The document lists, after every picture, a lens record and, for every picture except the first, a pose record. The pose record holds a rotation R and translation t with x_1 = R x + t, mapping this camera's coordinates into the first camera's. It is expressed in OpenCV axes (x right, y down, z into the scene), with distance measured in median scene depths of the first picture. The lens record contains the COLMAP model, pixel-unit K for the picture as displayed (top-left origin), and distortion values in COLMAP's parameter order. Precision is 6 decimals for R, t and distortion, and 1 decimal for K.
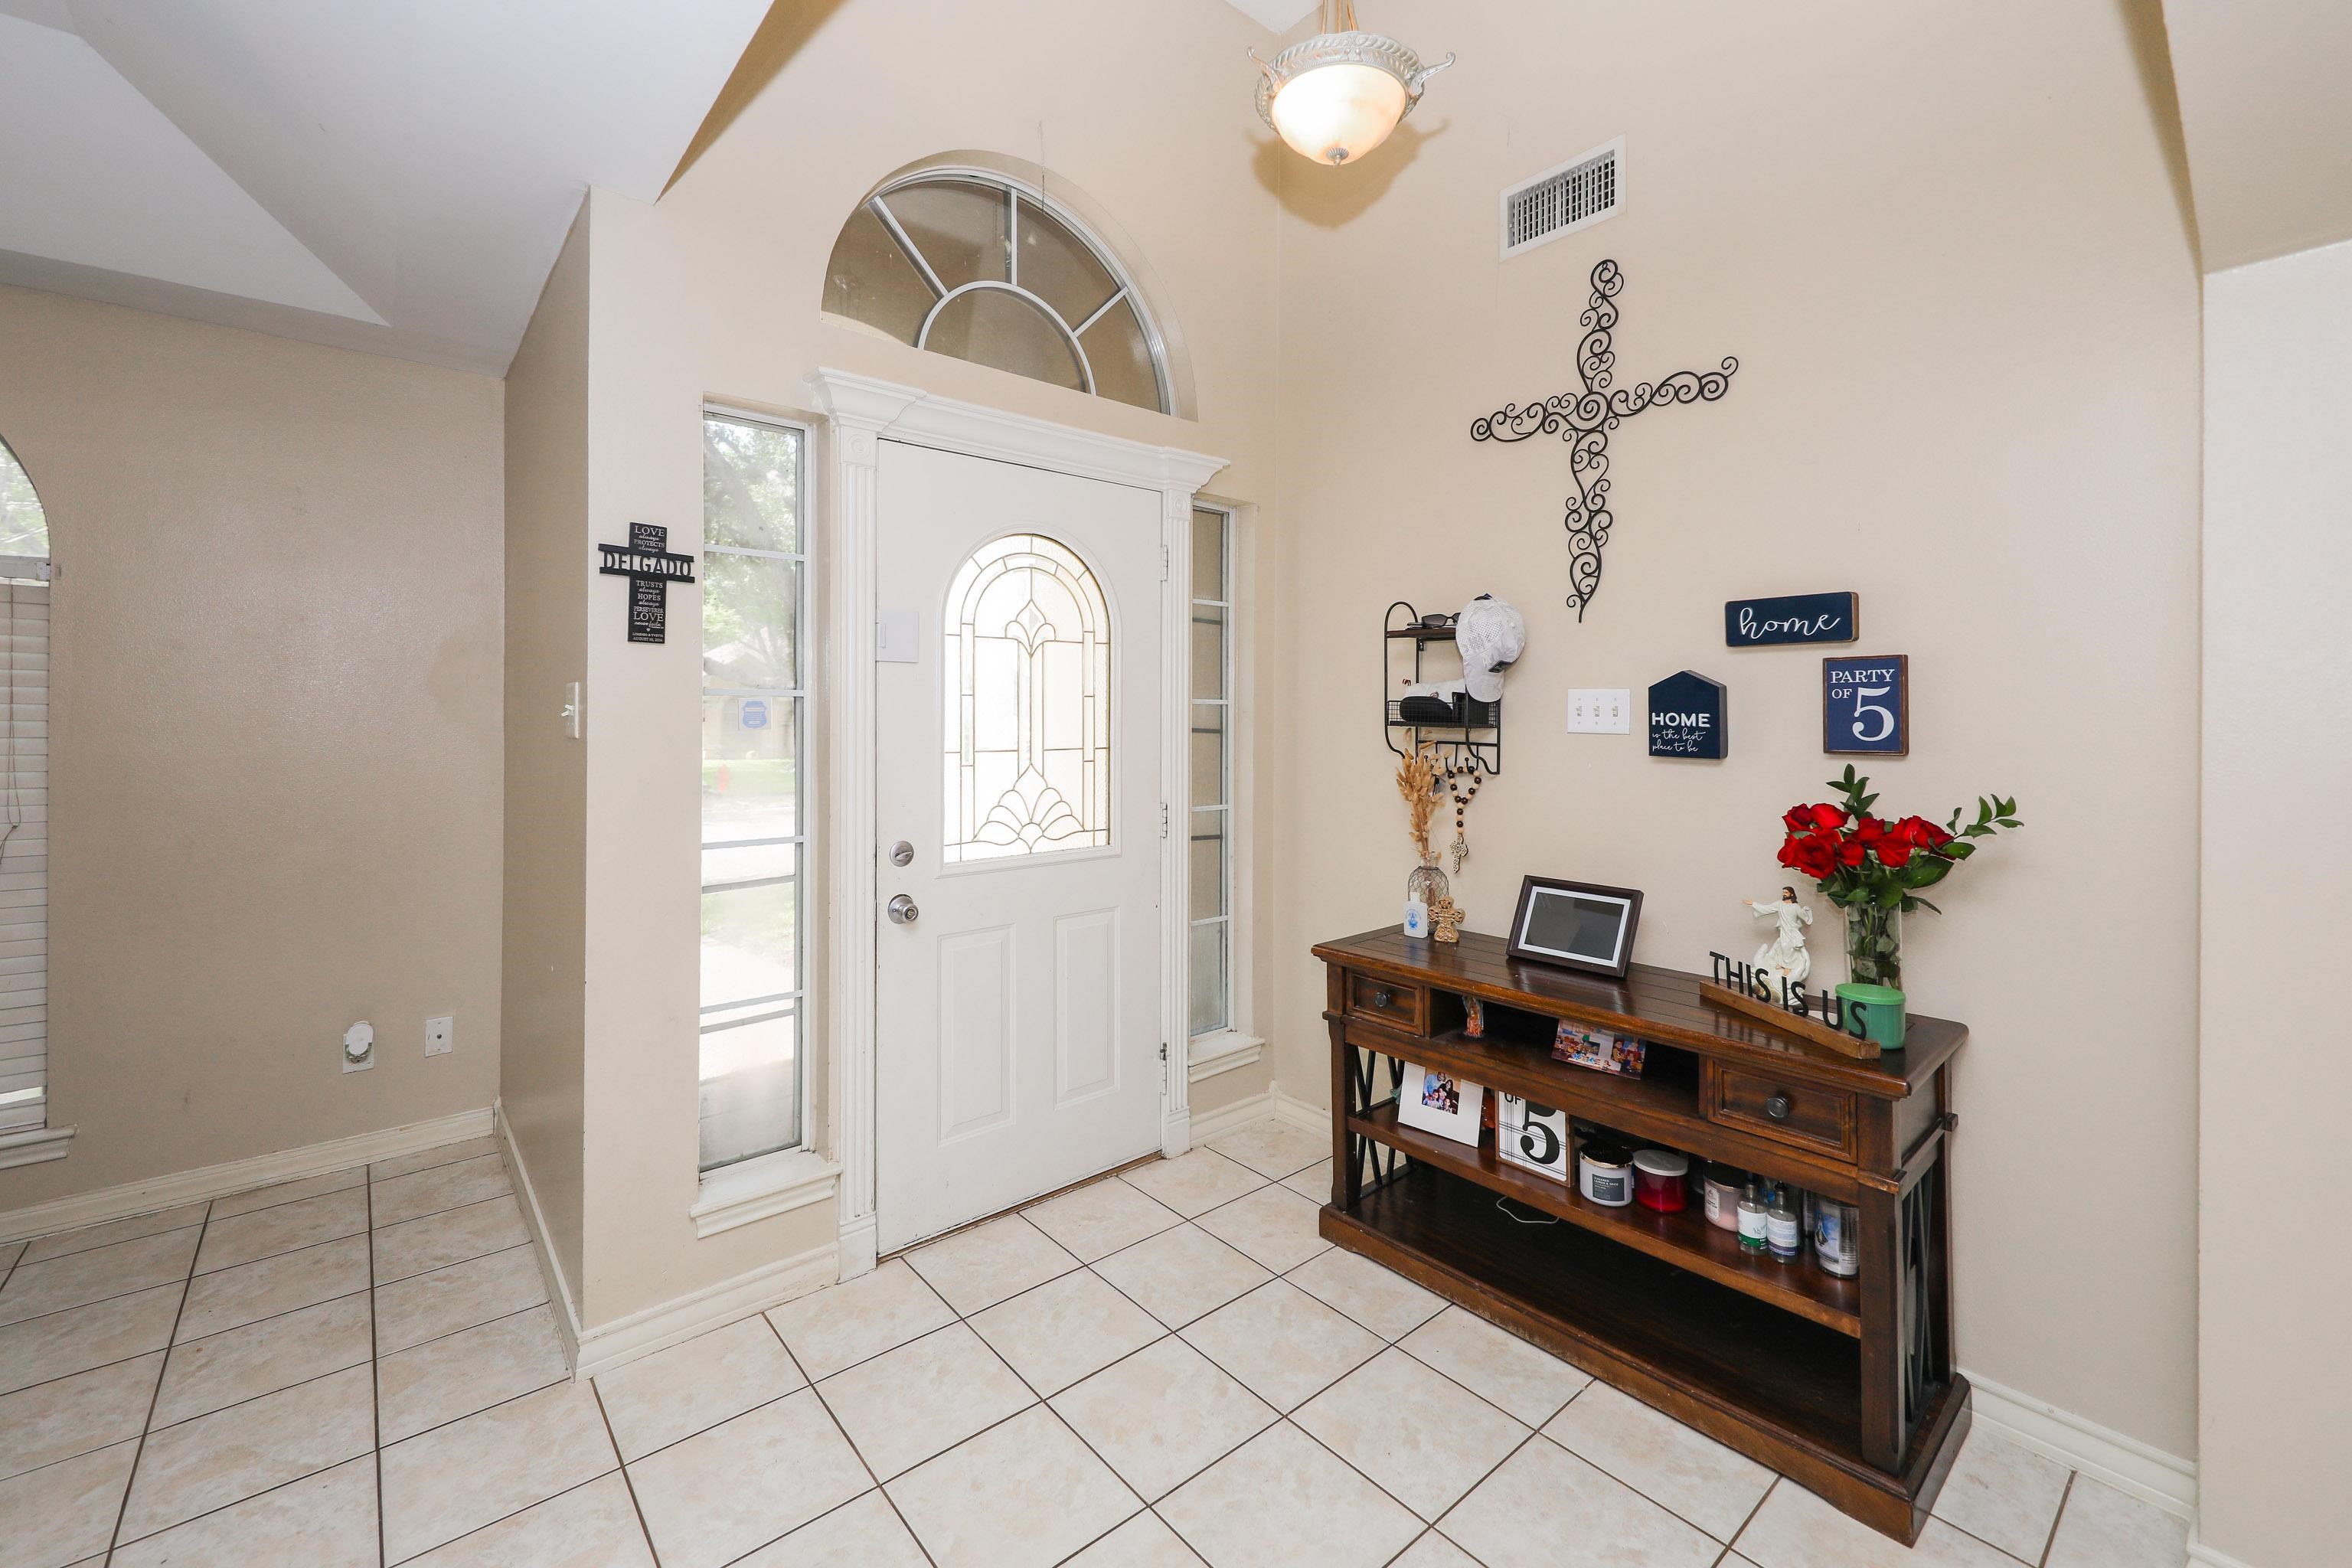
lens RADIAL K [[969.2, 0, 1172.0], [0, 969.2, 715.0], [0, 0, 1]] dist [0.016387, -0.006324]
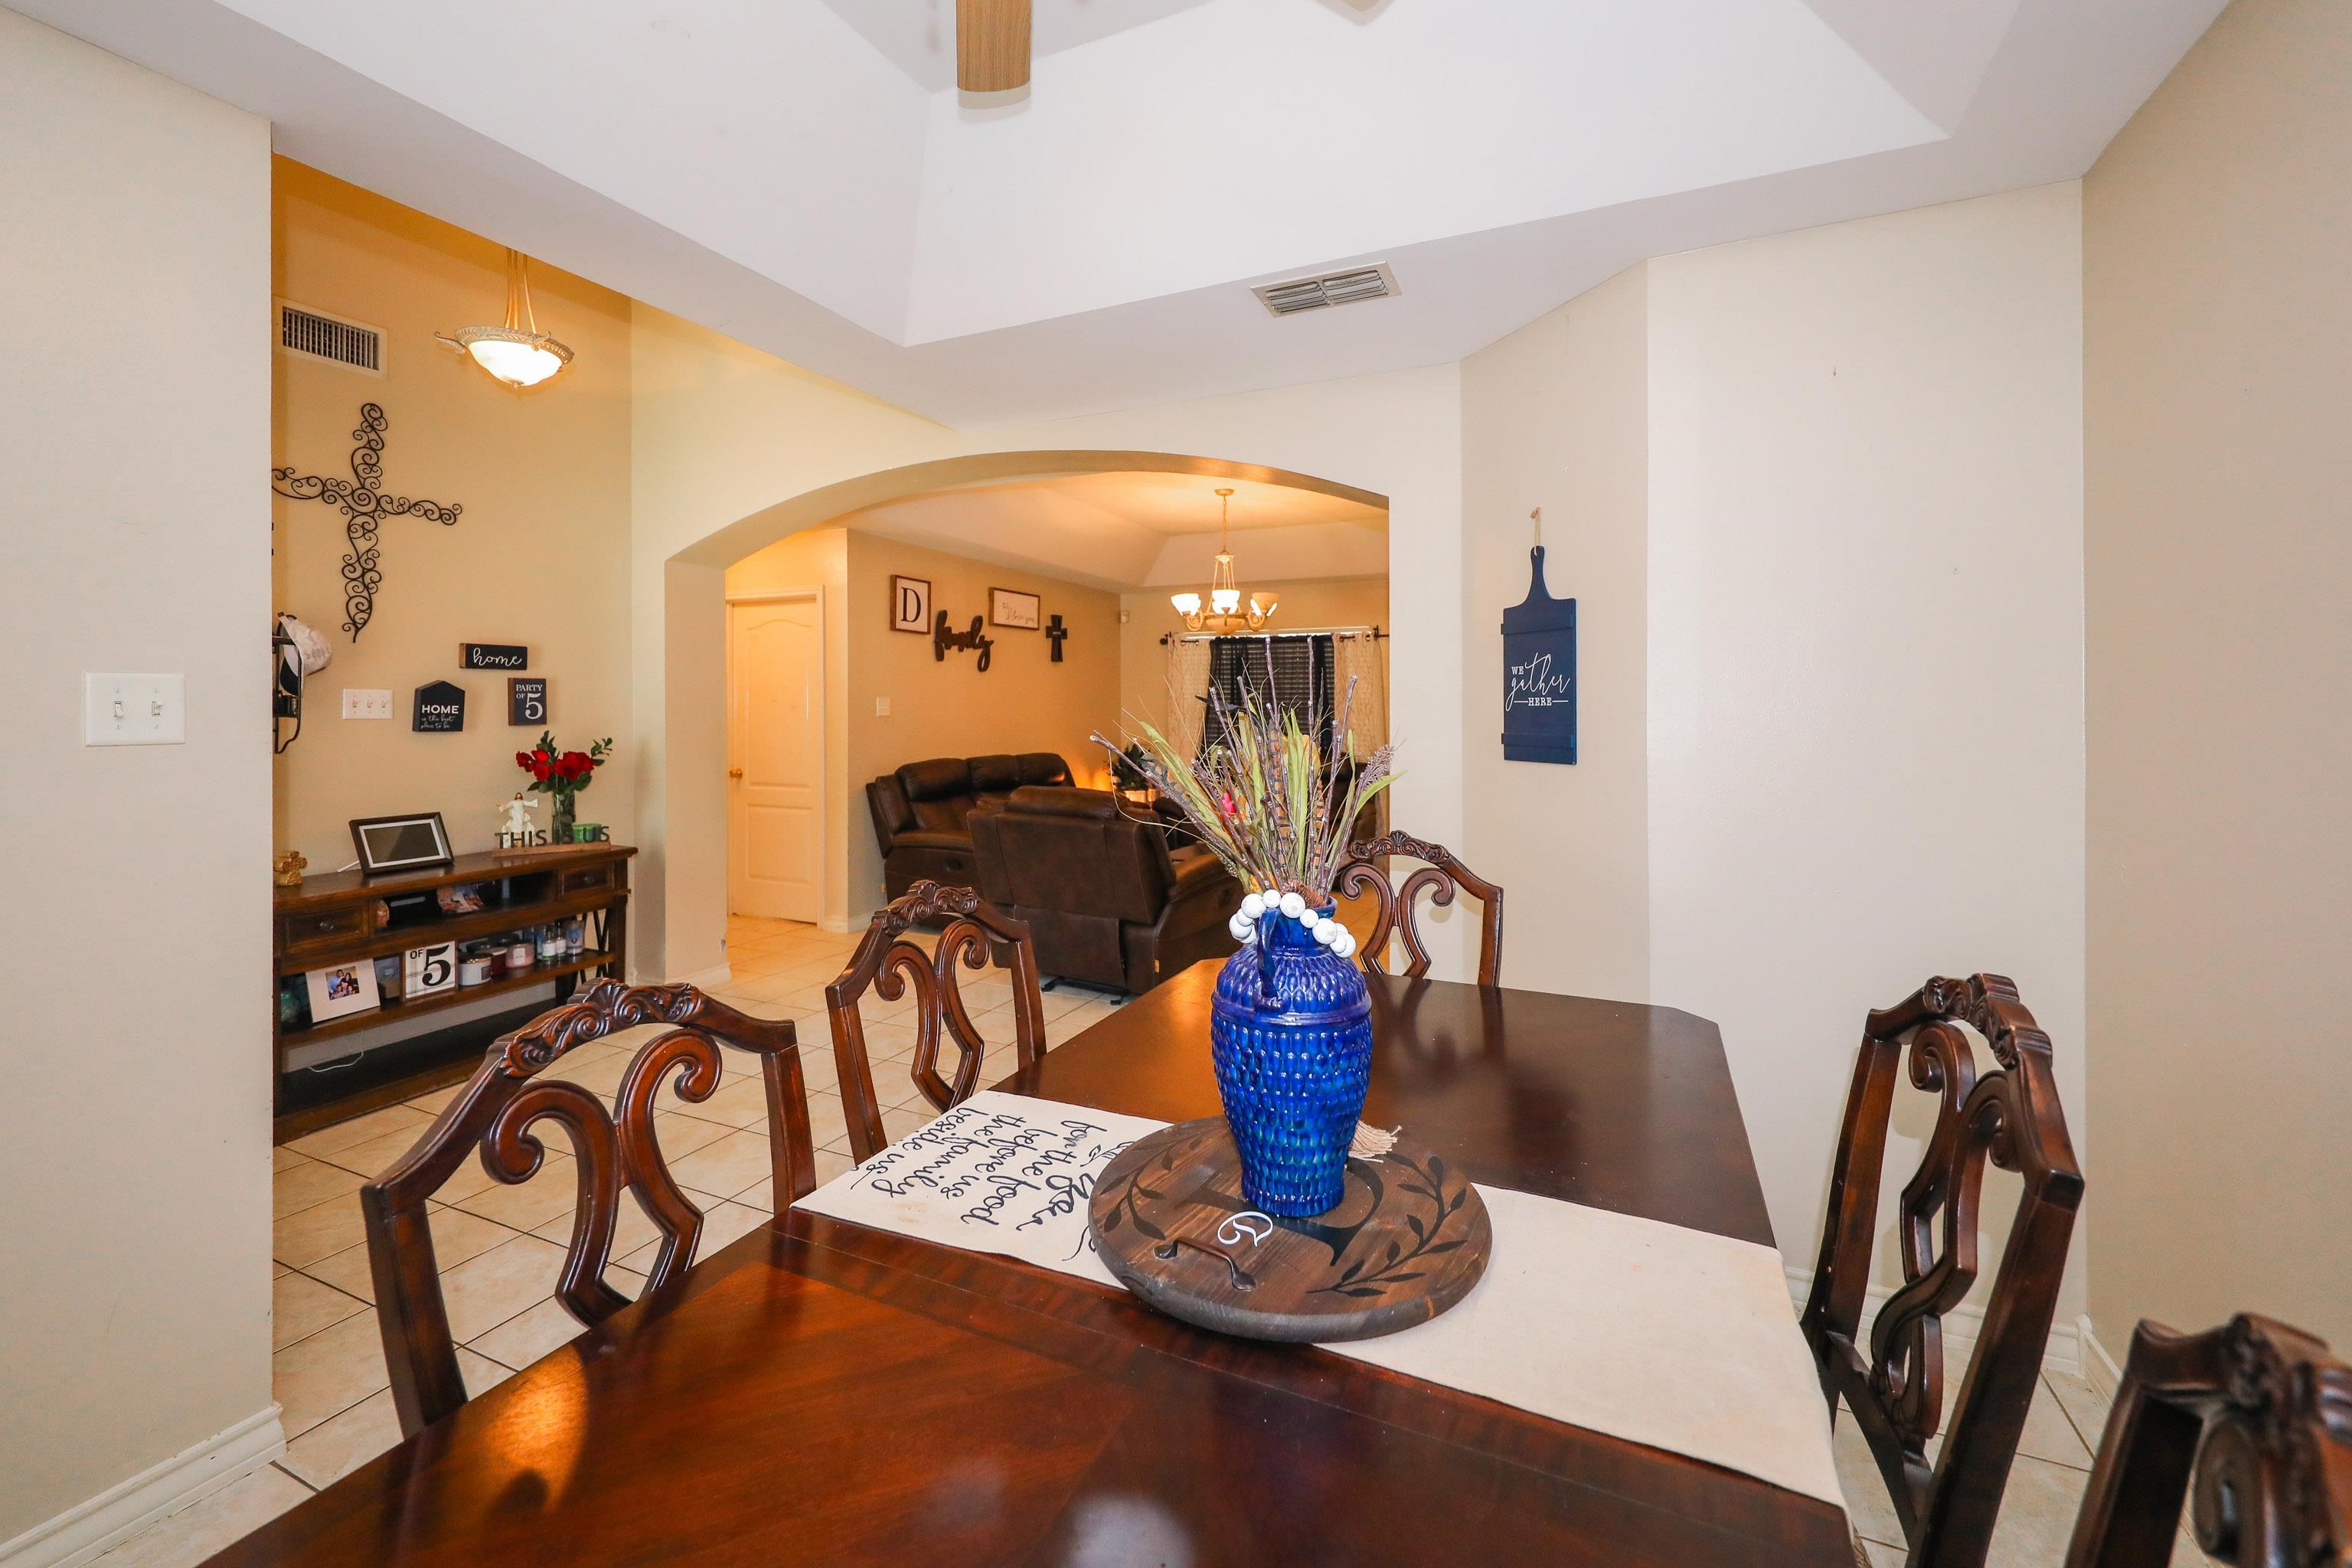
lens RADIAL K [[967.9, 0, 1179.5], [0, 967.9, 714.1], [0, 0, 1]] dist [-0.000116, -0.000455]
pose [[-0.426318, -0.011428, 0.904501, -1.431789], [-0.002692, 0.999932, 0.011365, -0.009030], [-0.904569, 0.002410, -0.426320, 0.512449]]
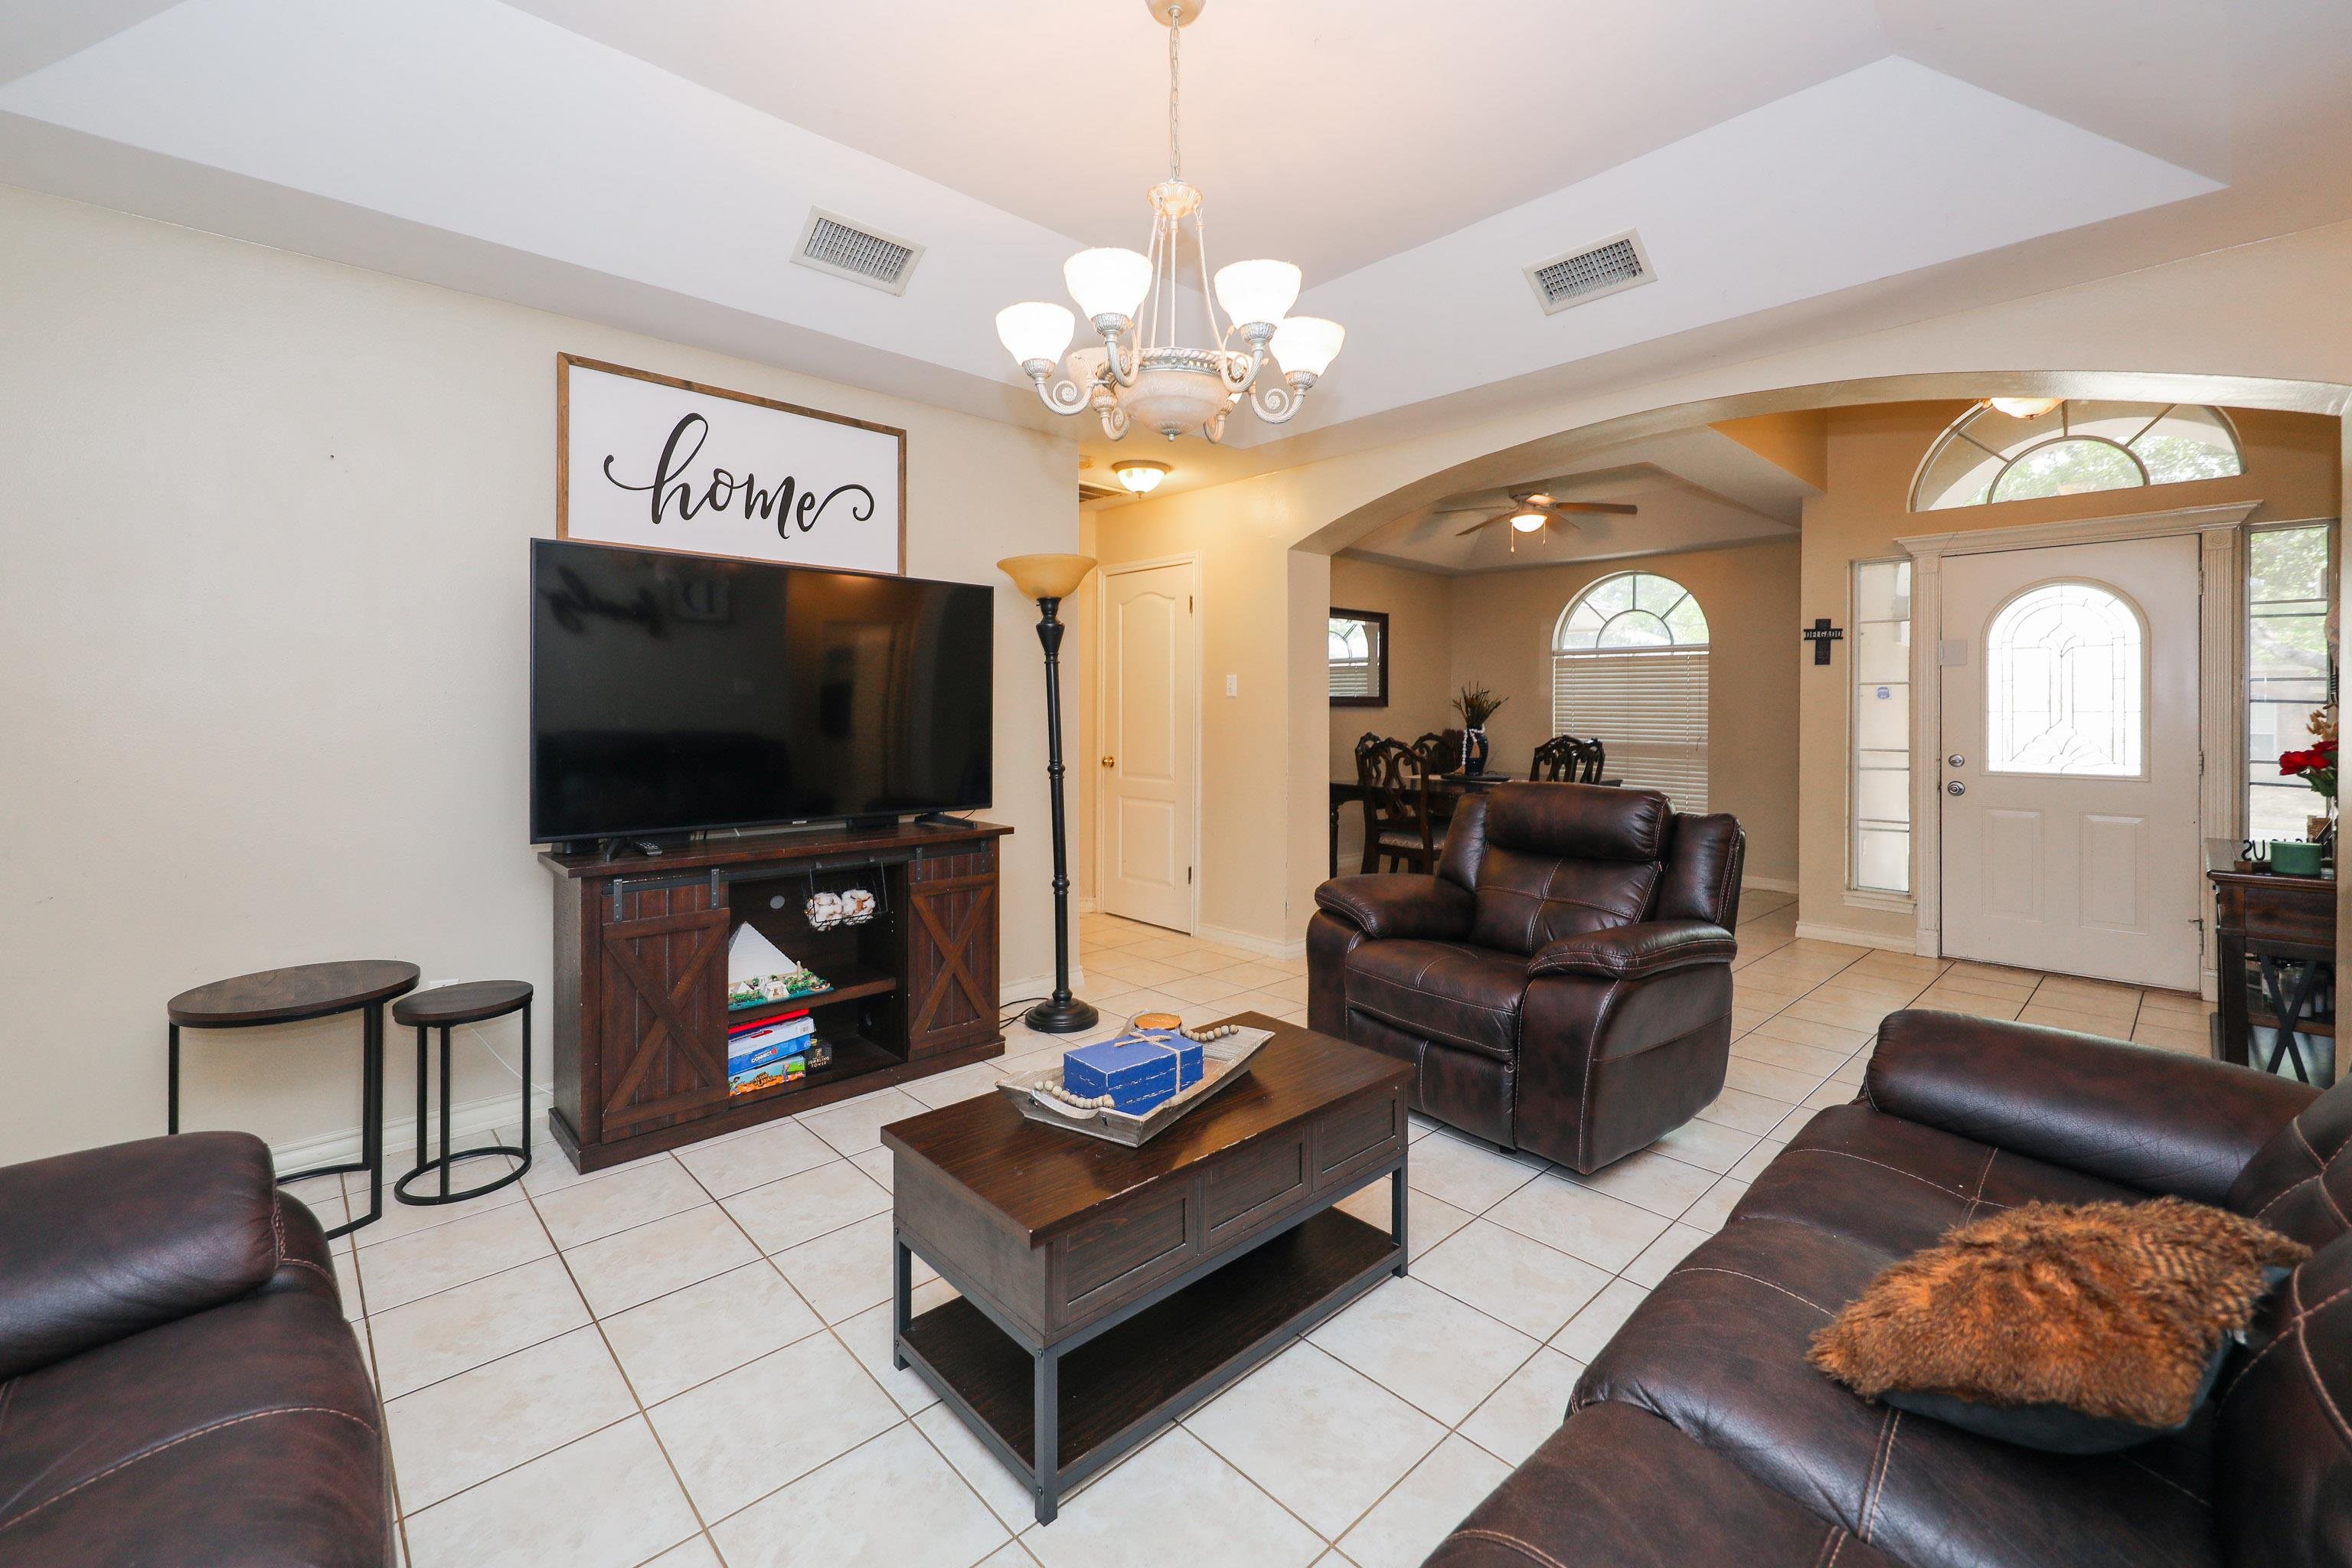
lens RADIAL K [[967.9, 0, 1179.5], [0, 967.9, 714.1], [0, 0, 1]] dist [-0.000116, -0.000455]
pose [[0.053264, -0.001022, -0.998580, 1.625260], [-0.006828, 0.999976, -0.001388, 0.060110], [0.998557, 0.006892, 0.053255, -0.704040]]
